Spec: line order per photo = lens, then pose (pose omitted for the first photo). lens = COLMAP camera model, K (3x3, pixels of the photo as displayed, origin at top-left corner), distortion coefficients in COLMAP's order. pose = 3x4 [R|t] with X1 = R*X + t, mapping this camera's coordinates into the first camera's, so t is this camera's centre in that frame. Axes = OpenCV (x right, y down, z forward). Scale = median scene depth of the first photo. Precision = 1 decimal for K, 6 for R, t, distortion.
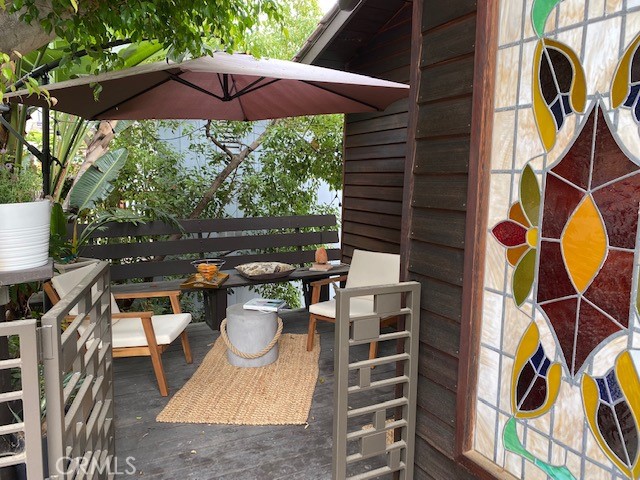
lens RADIAL K [[493.3, 0, 319.0], [0, 493.3, 235.7], [0, 0, 1]] dist [0.004176, -0.039004]
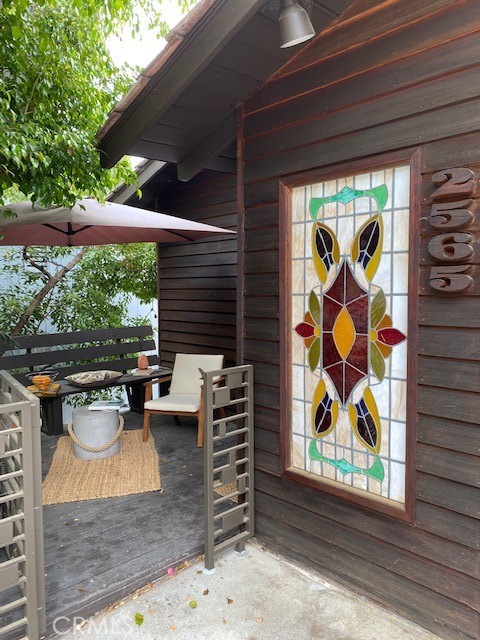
lens RADIAL K [[493.3, 0, 240.0], [0, 493.3, 320.0], [0, 0, 1]] dist [0.004176, -0.039004]
pose [[0.962634, -0.046807, 0.266732, -0.240812], [0.060109, 0.997311, -0.041923, 0.015461], [-0.264052, 0.056390, 0.962859, -0.498324]]
